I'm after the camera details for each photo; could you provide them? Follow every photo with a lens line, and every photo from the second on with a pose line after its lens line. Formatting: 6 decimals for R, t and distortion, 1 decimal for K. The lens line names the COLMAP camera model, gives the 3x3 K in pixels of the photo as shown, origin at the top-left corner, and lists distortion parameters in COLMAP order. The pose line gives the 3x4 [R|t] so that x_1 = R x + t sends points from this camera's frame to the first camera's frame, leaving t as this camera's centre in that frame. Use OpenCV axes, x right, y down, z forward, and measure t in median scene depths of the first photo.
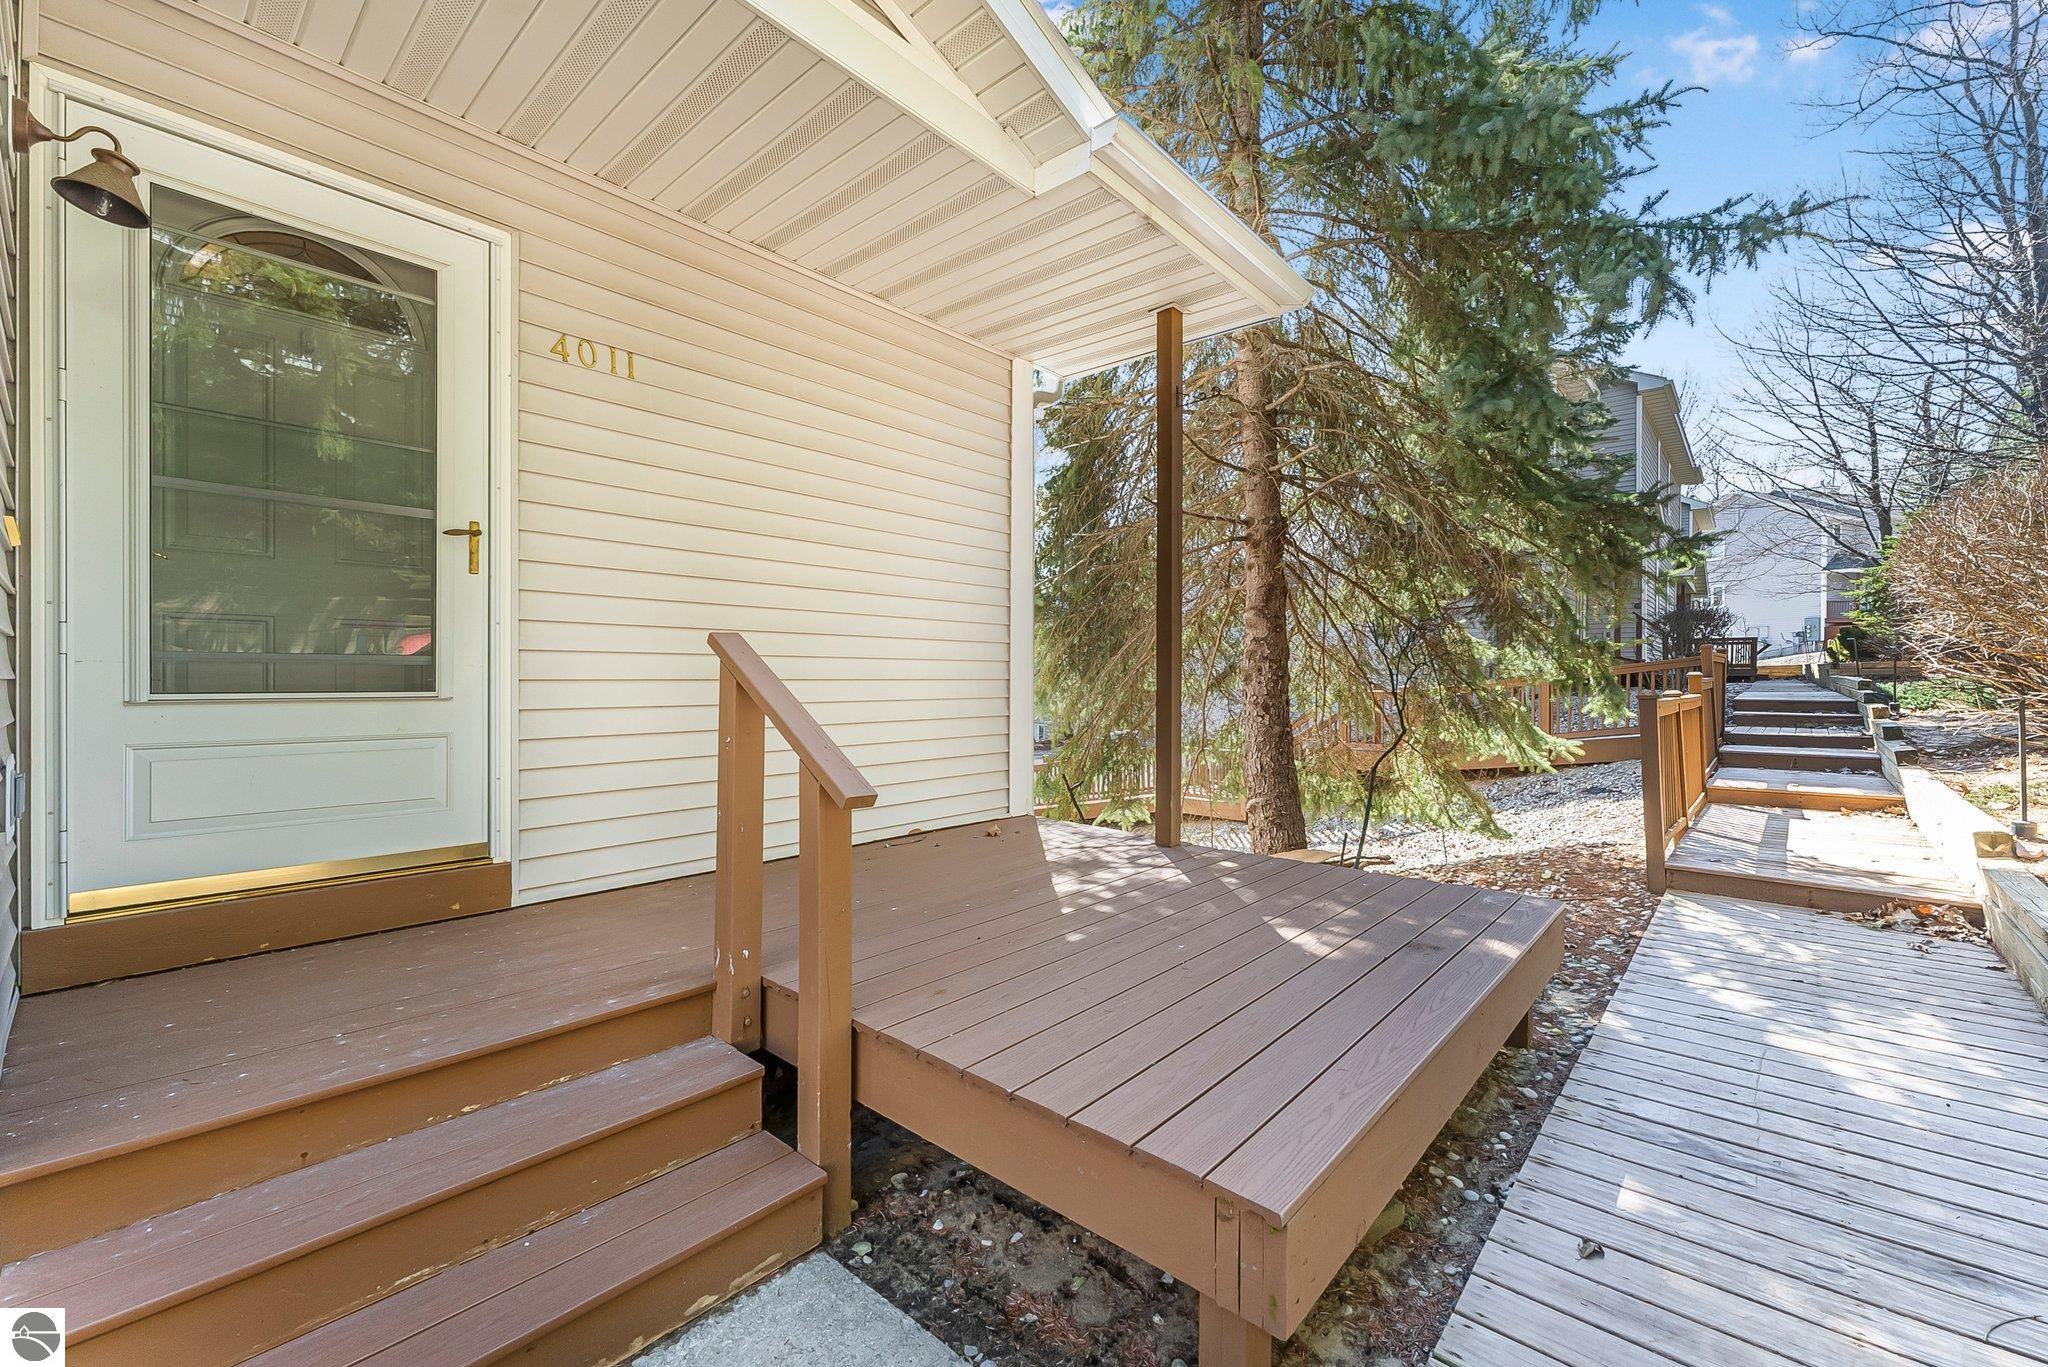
lens RADIAL K [[838.9, 0, 1024.0], [0, 838.9, 683.5], [0, 0, 1]] dist [-0.000143, -0.000078]
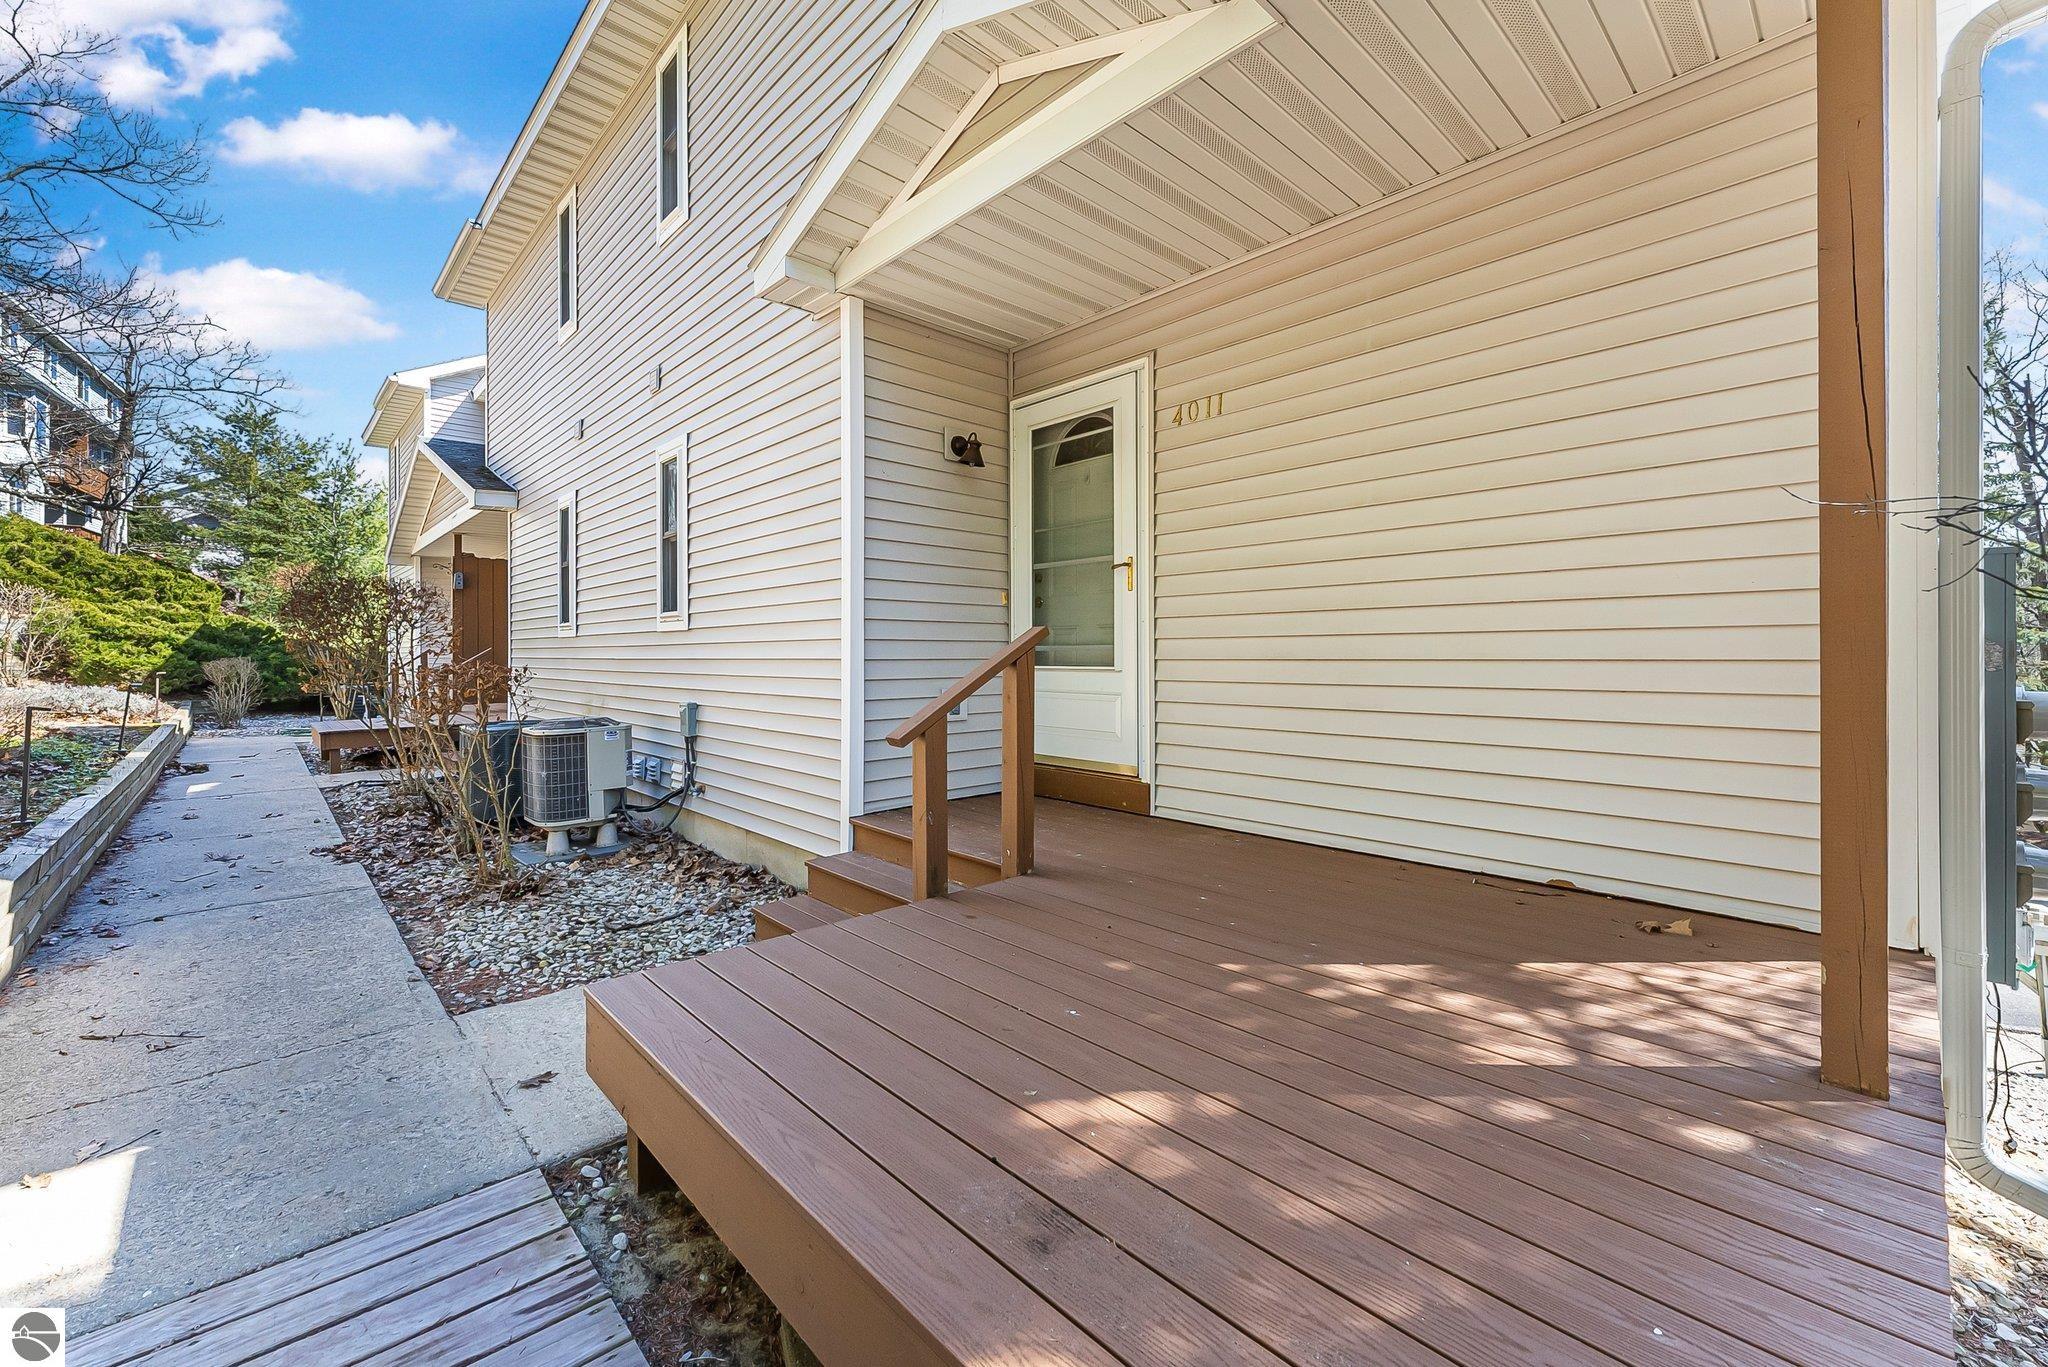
lens RADIAL K [[828.5, 0, 1025.8], [0, 828.5, 651.7], [0, 0, 1]] dist [0.001280, 0.000051]
pose [[-0.095413, -0.006322, -0.995418, 0.856027], [-0.001584, 0.999980, -0.006199, -0.008958], [0.995437, 0.000985, -0.095421, 0.932969]]
